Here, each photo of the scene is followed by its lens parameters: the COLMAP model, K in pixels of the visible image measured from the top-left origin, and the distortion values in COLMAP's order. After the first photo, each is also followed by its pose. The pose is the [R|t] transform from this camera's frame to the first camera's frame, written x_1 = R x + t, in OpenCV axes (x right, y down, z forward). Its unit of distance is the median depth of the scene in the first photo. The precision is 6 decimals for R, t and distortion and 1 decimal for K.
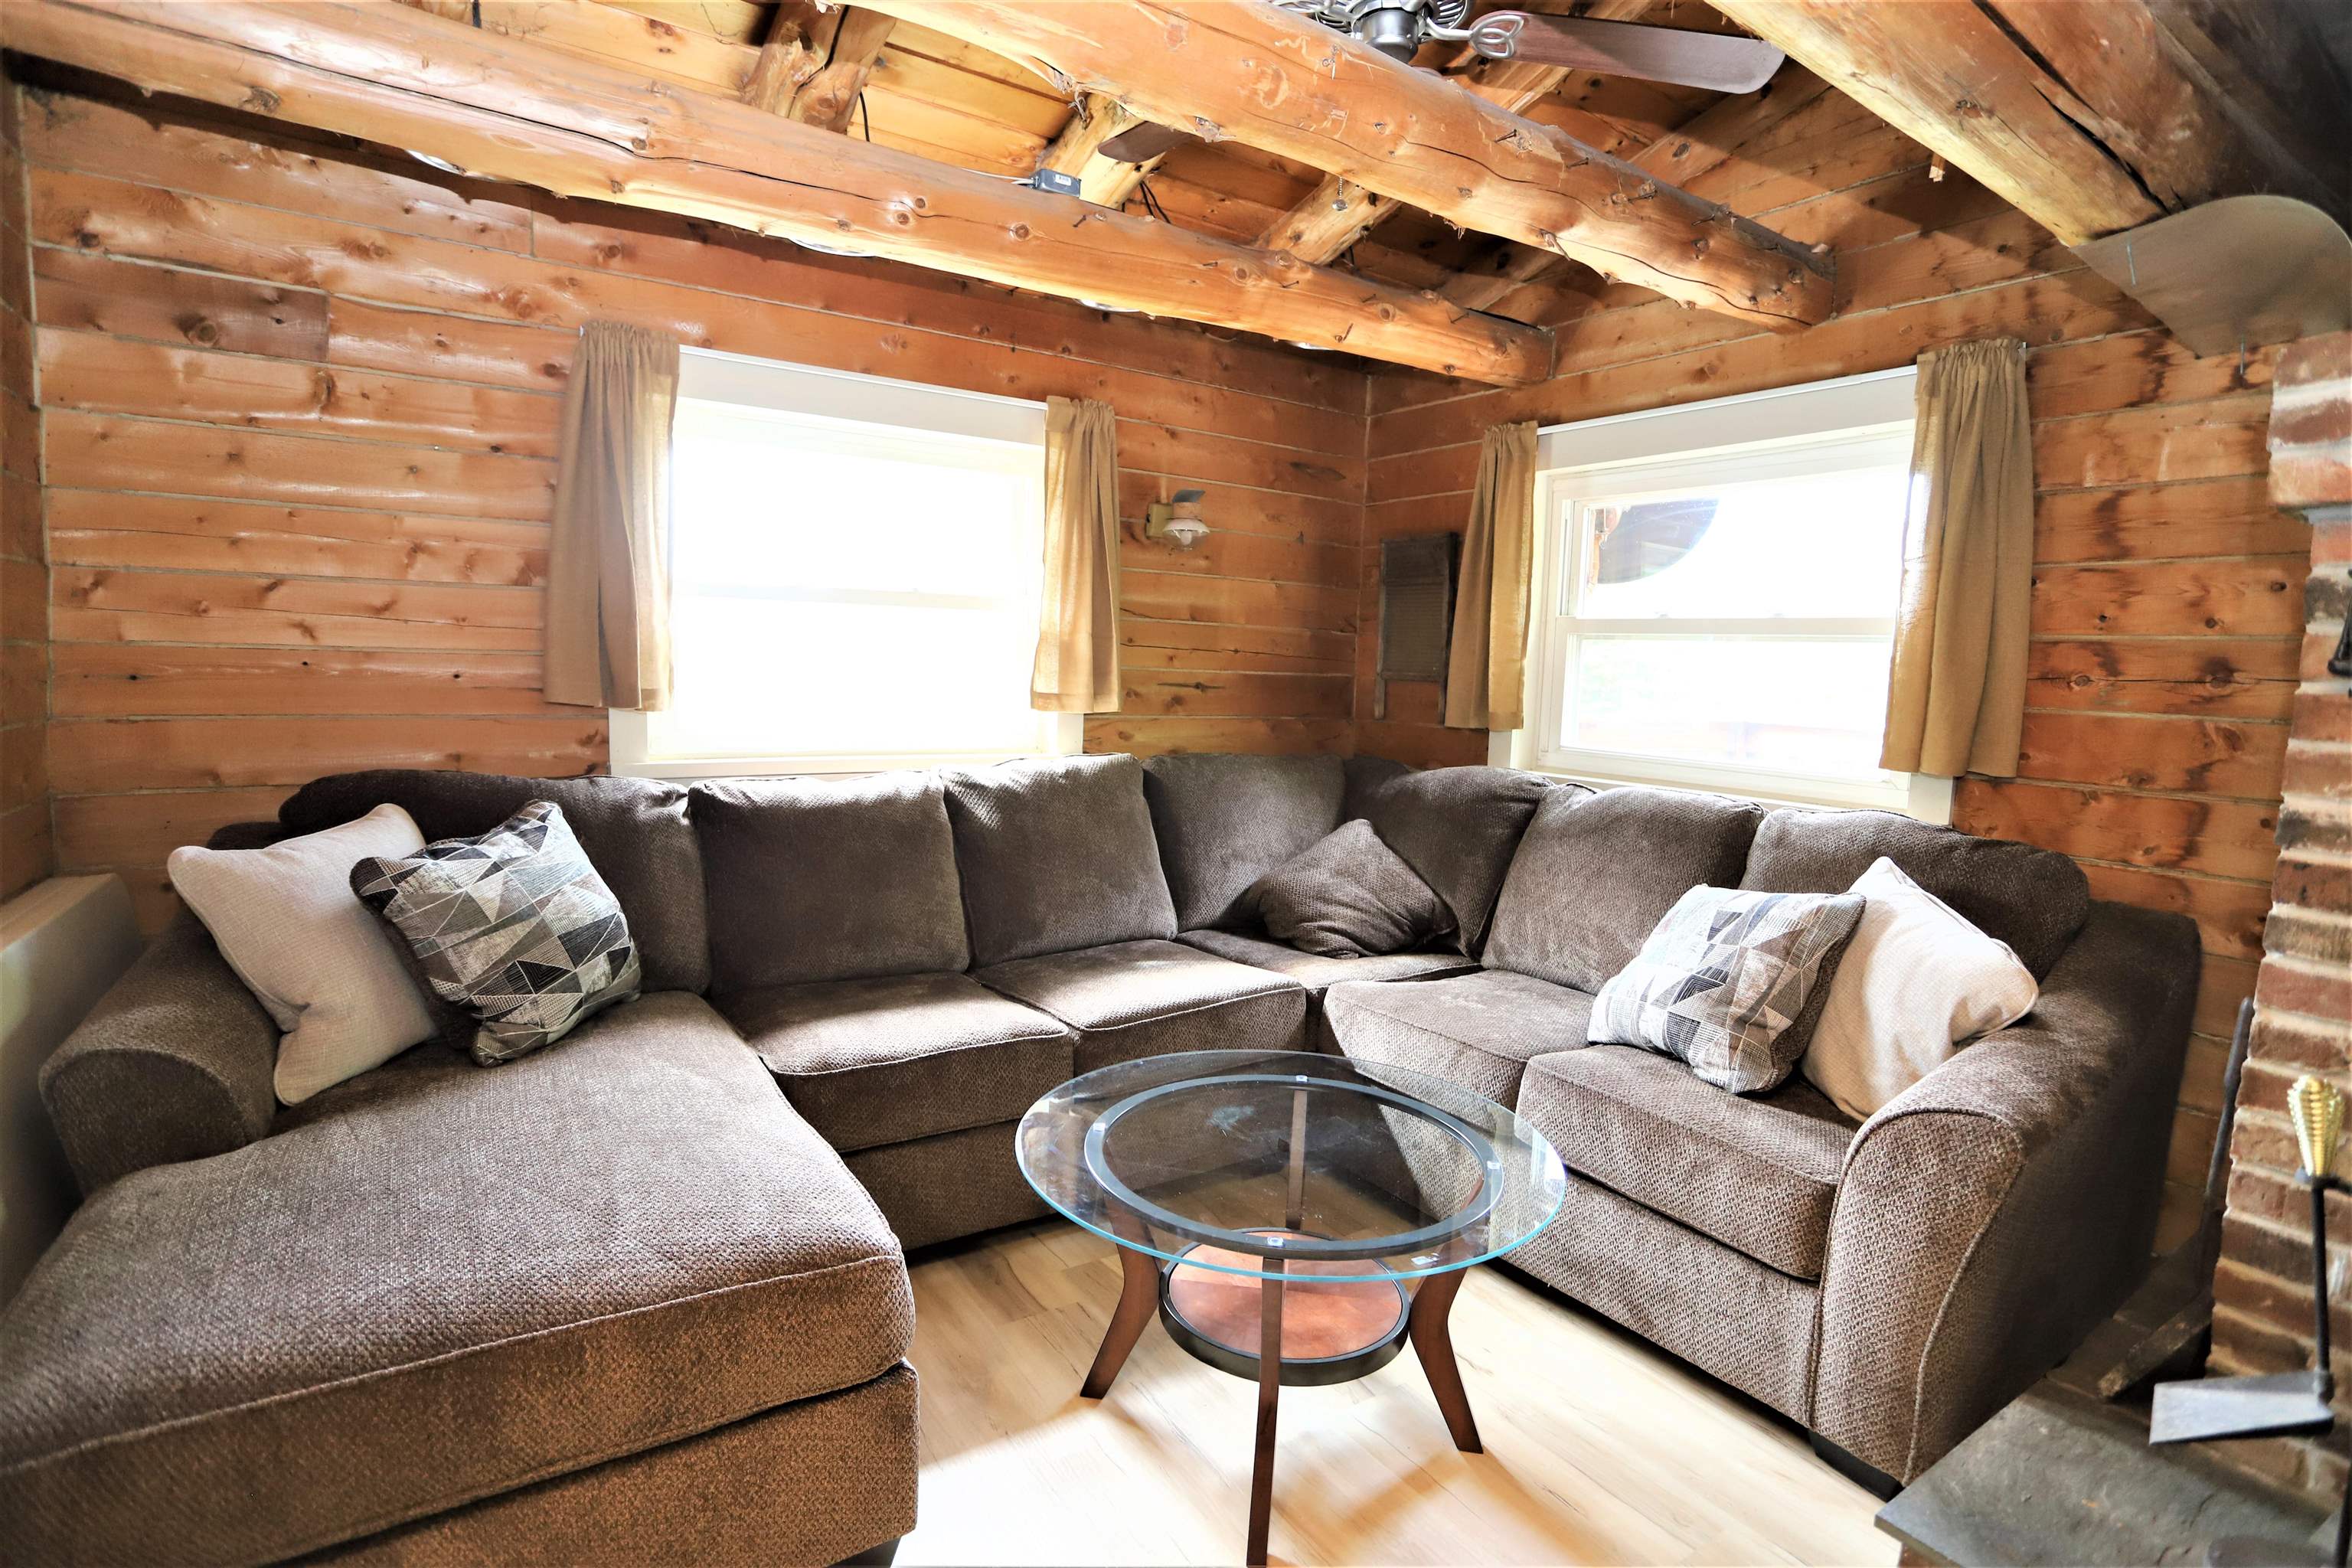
lens RADIAL K [[1142.1, 0, 1165.4], [0, 1142.1, 771.4], [0, 0, 1]] dist [-0.078089, 0.038678]
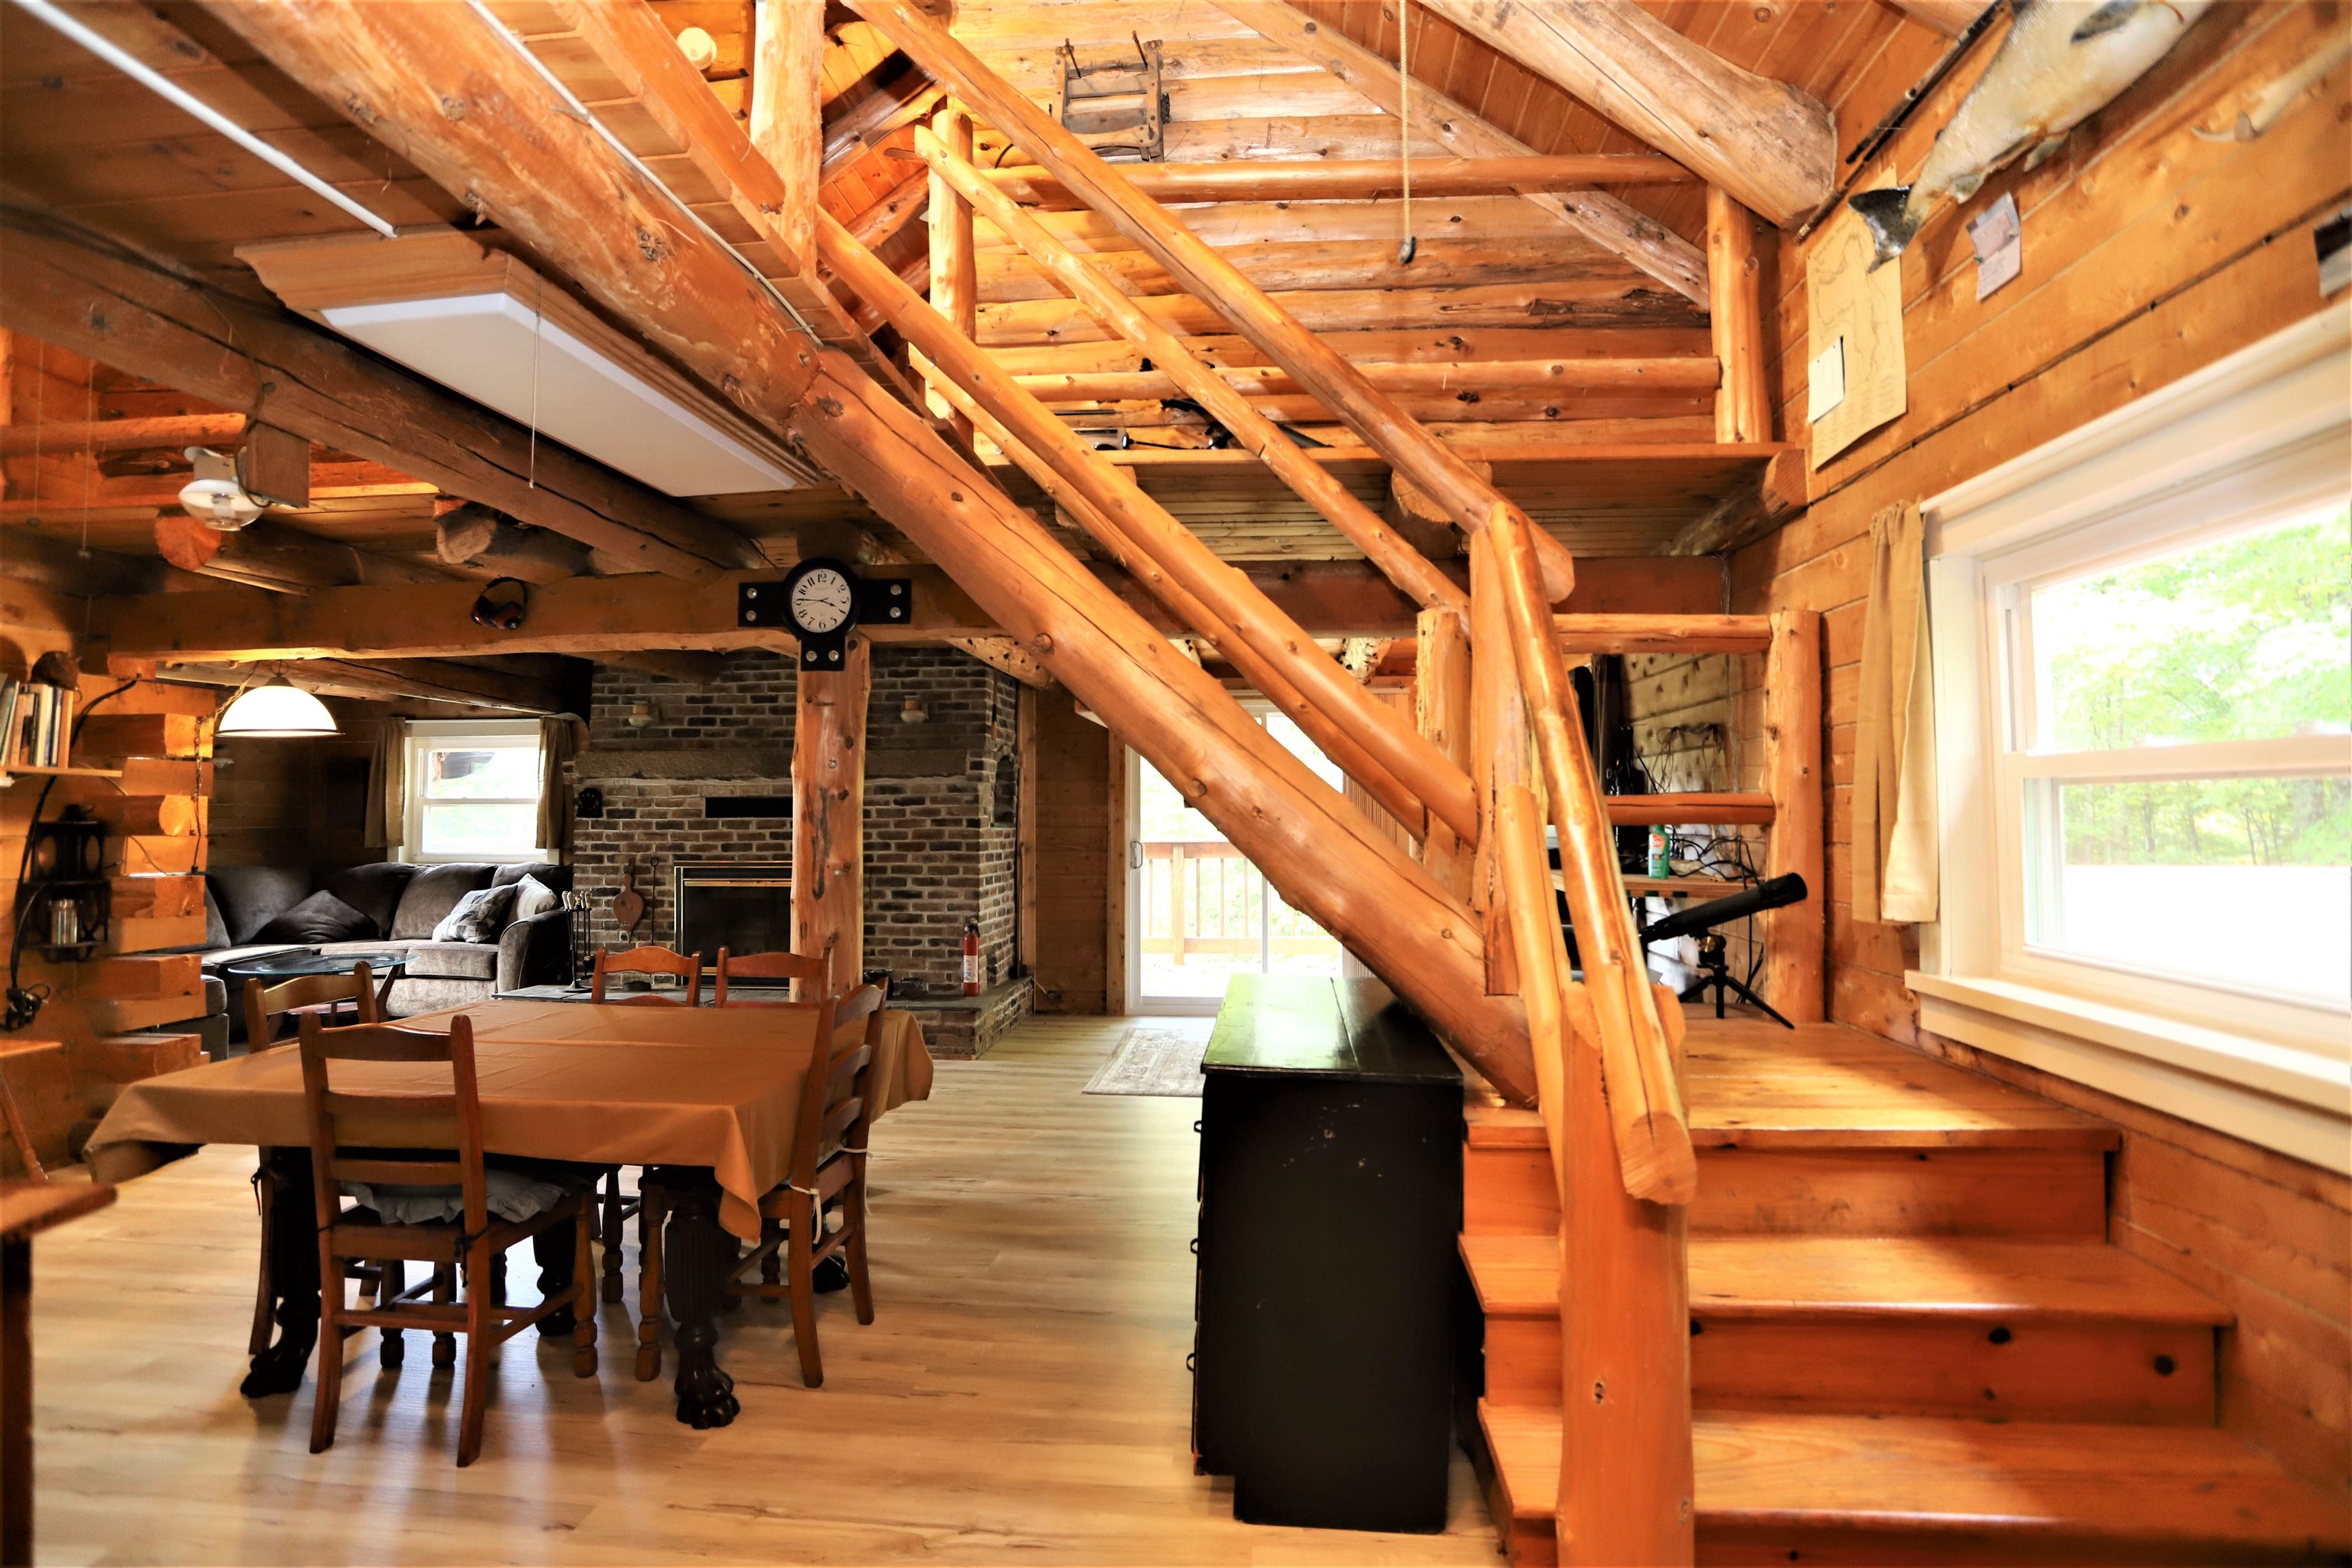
lens RADIAL K [[1142.1, 0, 1165.4], [0, 1142.1, 771.4], [0, 0, 1]] dist [-0.078089, 0.038678]
pose [[0.627247, -0.006298, 0.778795, -0.624085], [0.100946, 0.992190, -0.073279, 0.176185], [-0.772251, 0.124580, 0.622983, -2.149693]]
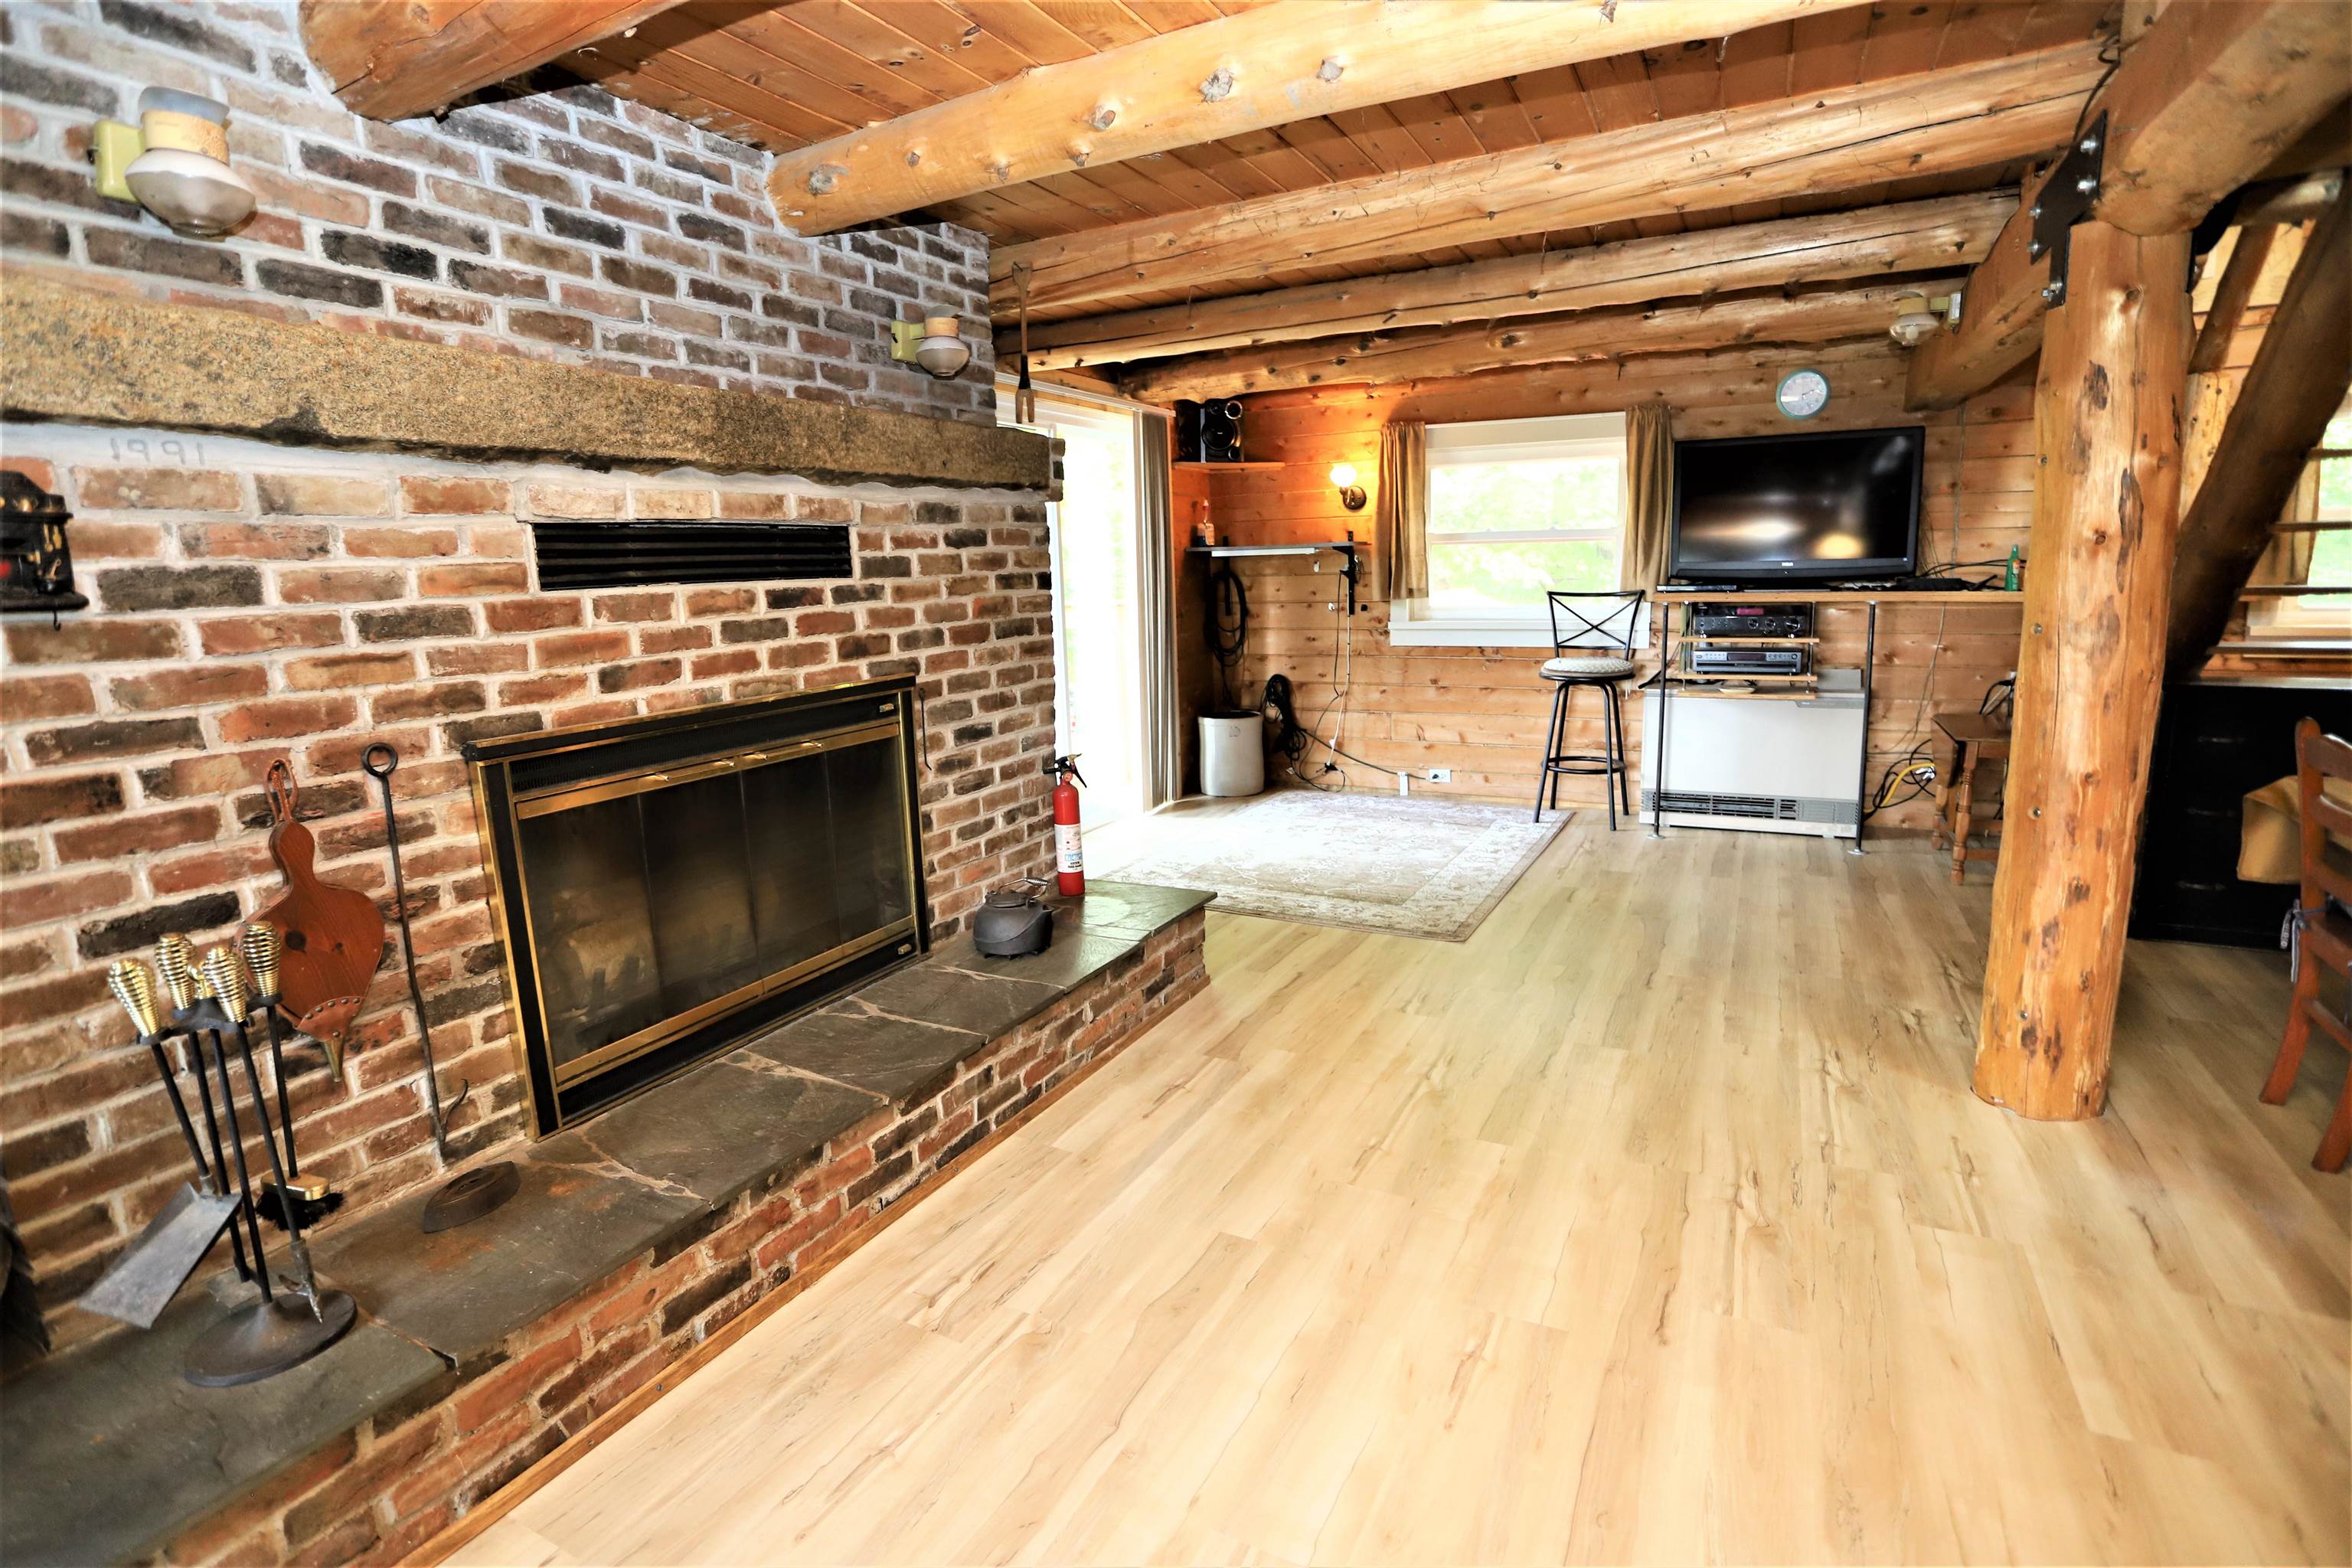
lens RADIAL K [[1142.1, 0, 1165.4], [0, 1142.1, 771.4], [0, 0, 1]] dist [-0.078089, 0.038678]
pose [[-0.479520, -0.175914, 0.859718, -0.194067], [0.100239, 0.962308, 0.252816, -0.041426], [-0.871787, 0.207407, -0.443812, 0.222267]]
